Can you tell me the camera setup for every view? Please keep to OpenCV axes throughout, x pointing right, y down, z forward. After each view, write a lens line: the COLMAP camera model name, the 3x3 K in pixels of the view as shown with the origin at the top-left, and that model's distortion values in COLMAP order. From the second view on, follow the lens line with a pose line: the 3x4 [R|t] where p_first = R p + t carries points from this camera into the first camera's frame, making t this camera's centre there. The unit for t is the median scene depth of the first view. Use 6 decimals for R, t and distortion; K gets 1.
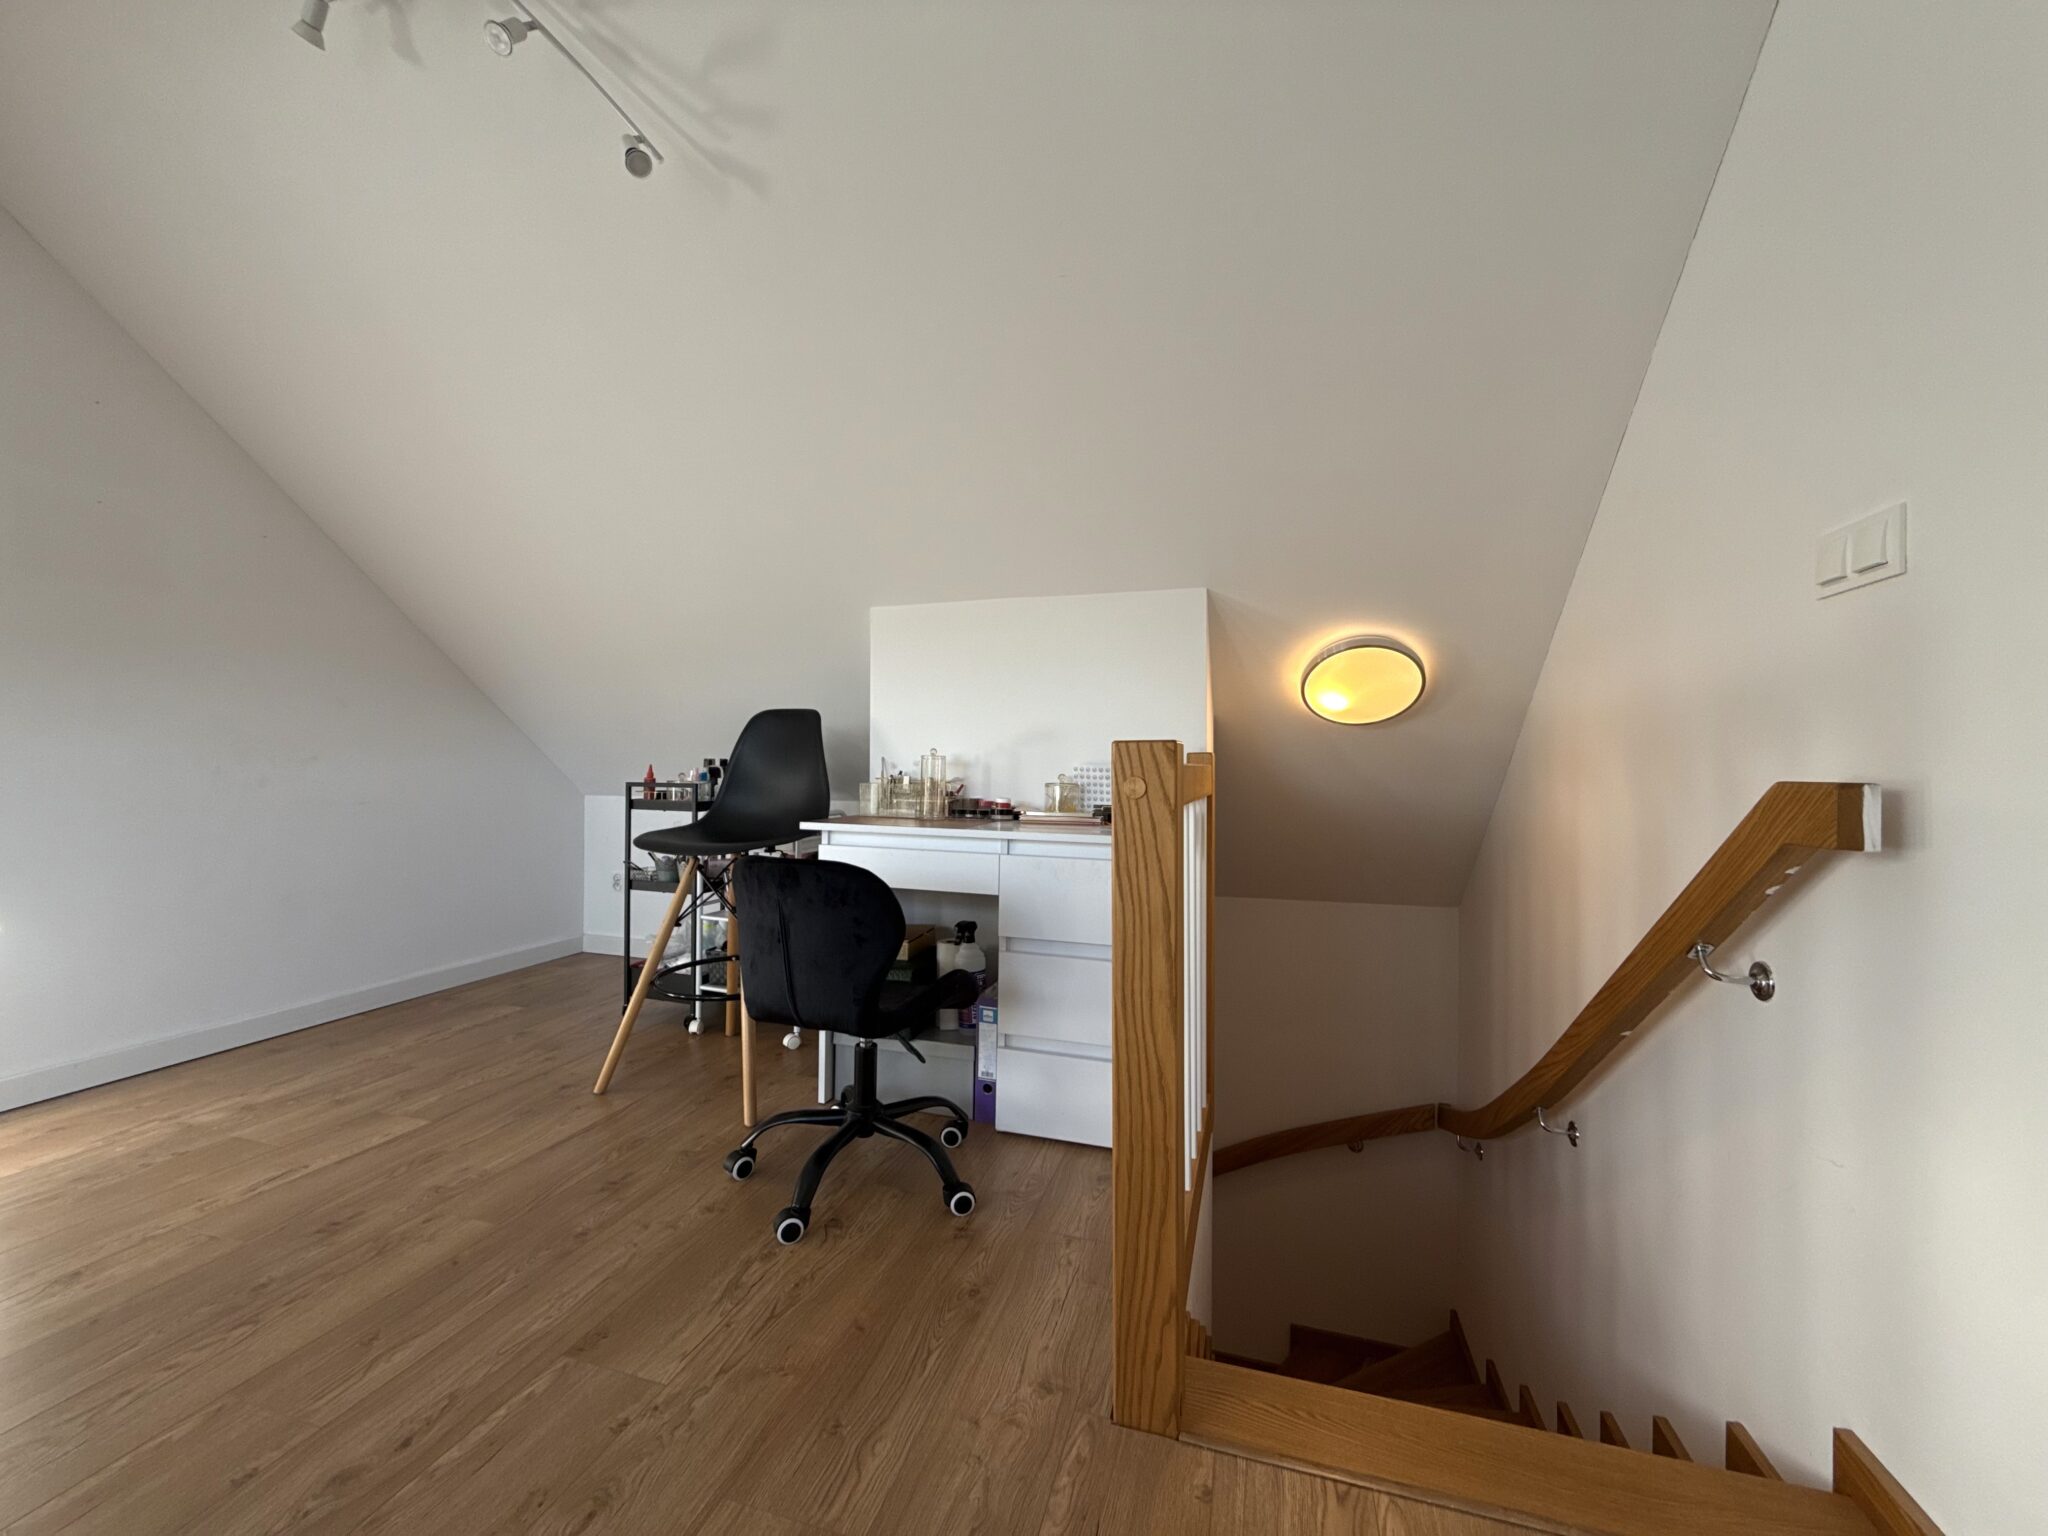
lens RADIAL K [[814.1, 0, 1016.1], [0, 814.1, 766.4], [0, 0, 1]] dist [-0.000733, 0.000226]
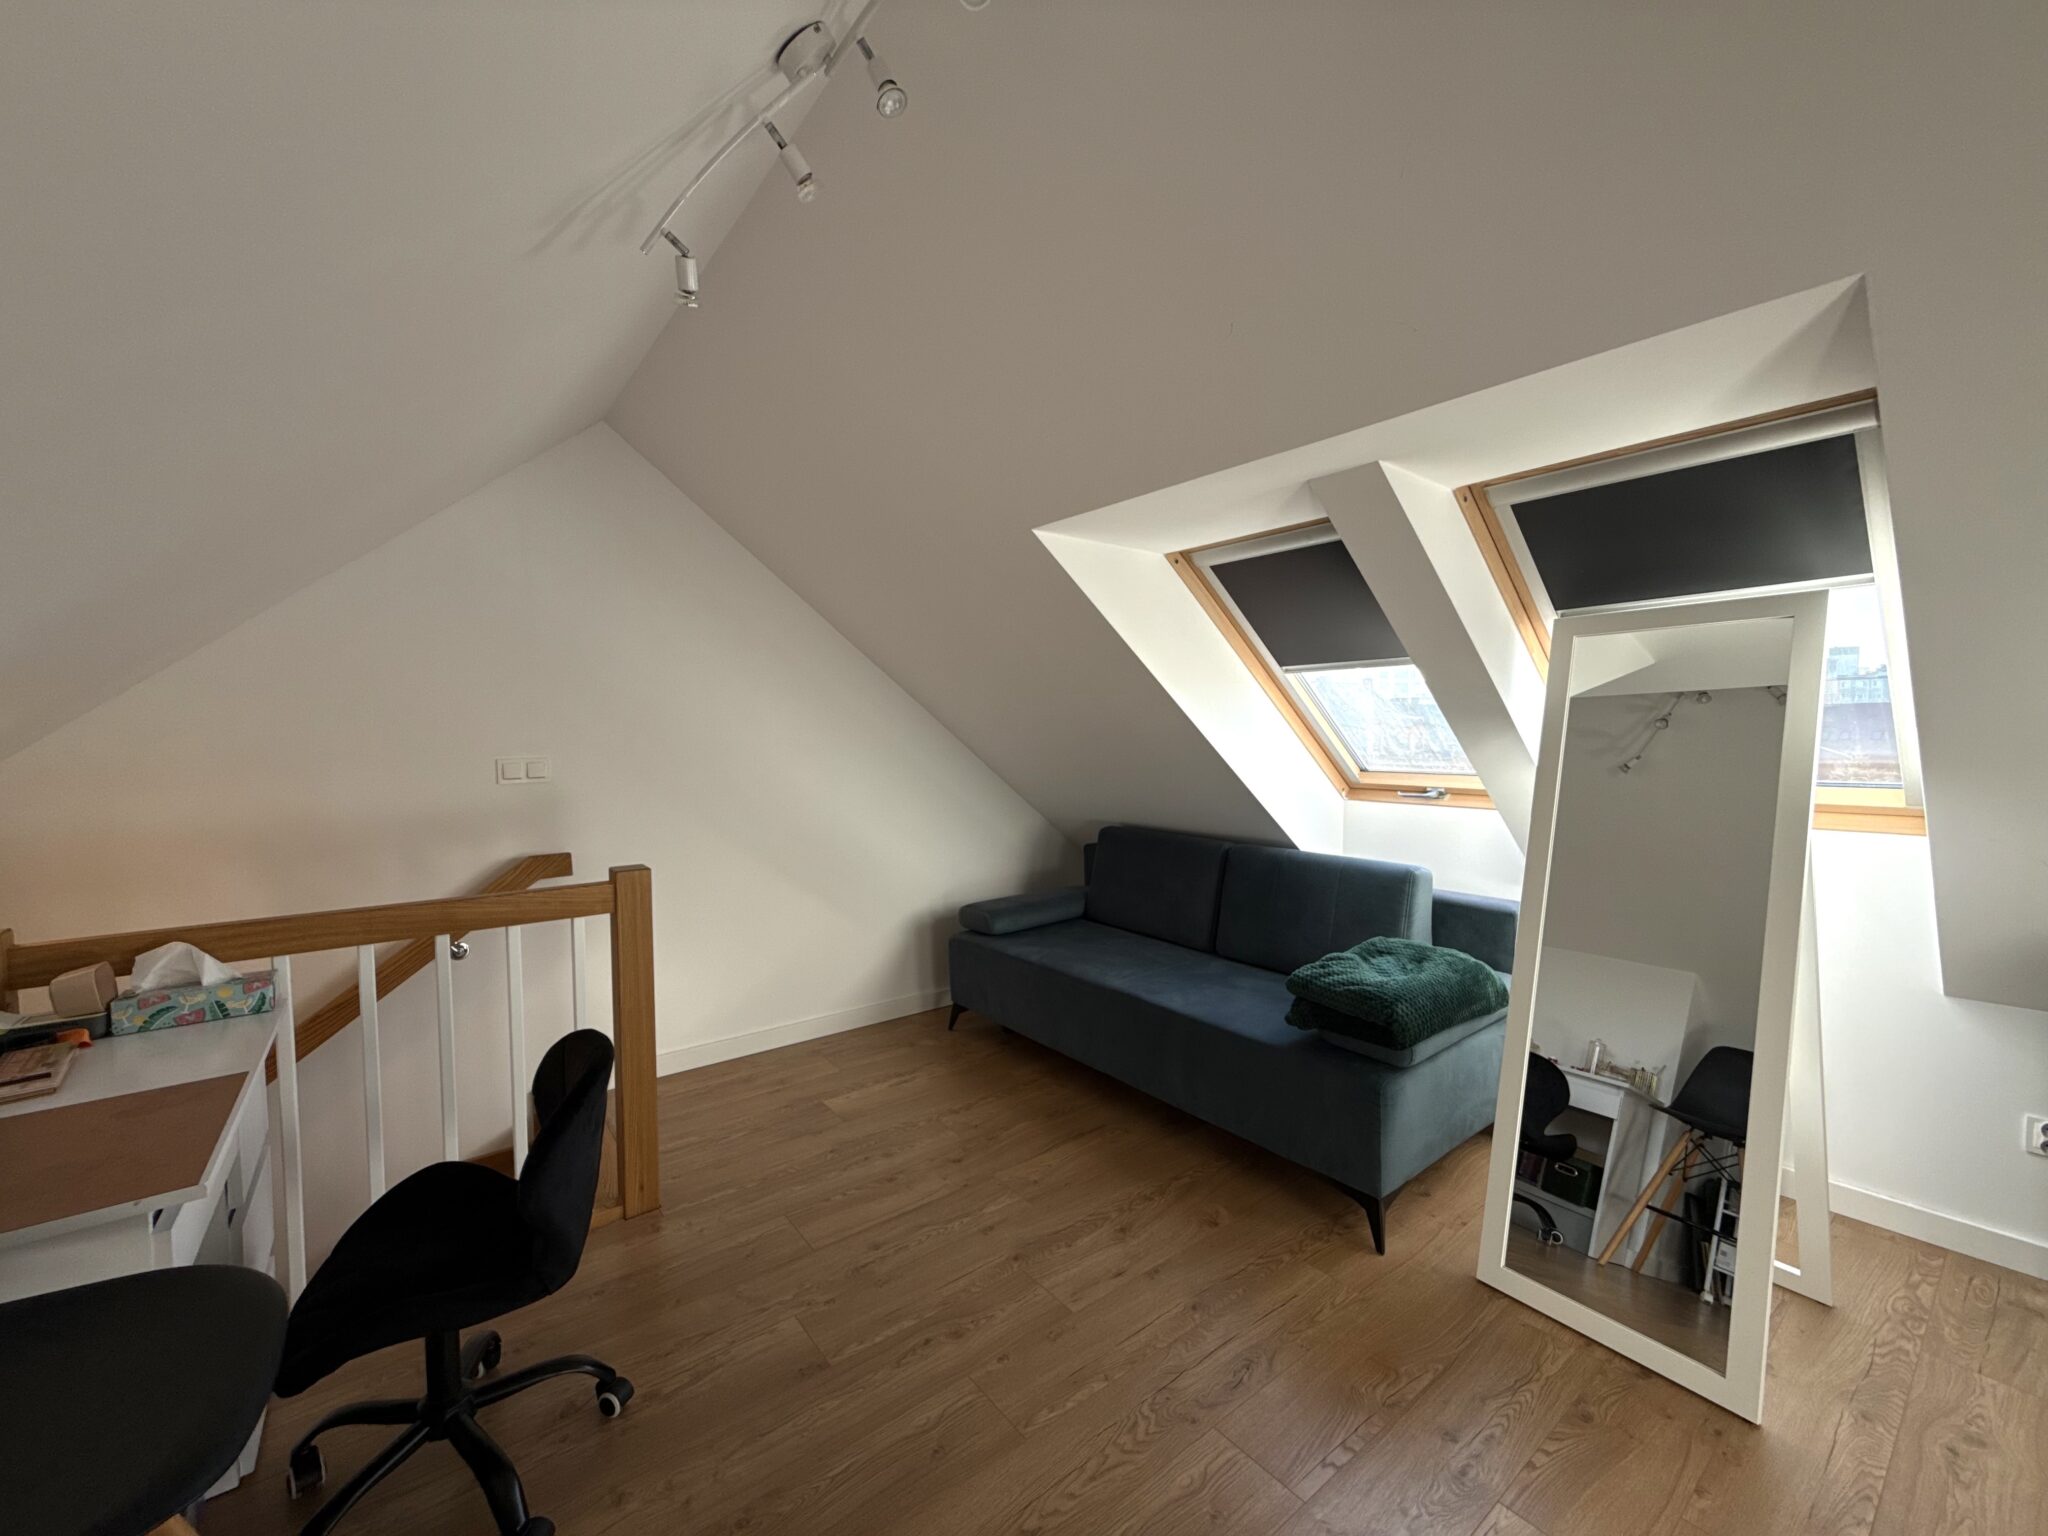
lens RADIAL K [[814.1, 0, 1016.1], [0, 814.1, 766.4], [0, 0, 1]] dist [-0.000733, 0.000226]
pose [[-0.815380, -0.023688, 0.578441, -1.644455], [-0.002338, 0.999289, 0.037626, -0.338841], [-0.578922, 0.029327, -0.814856, 1.989977]]
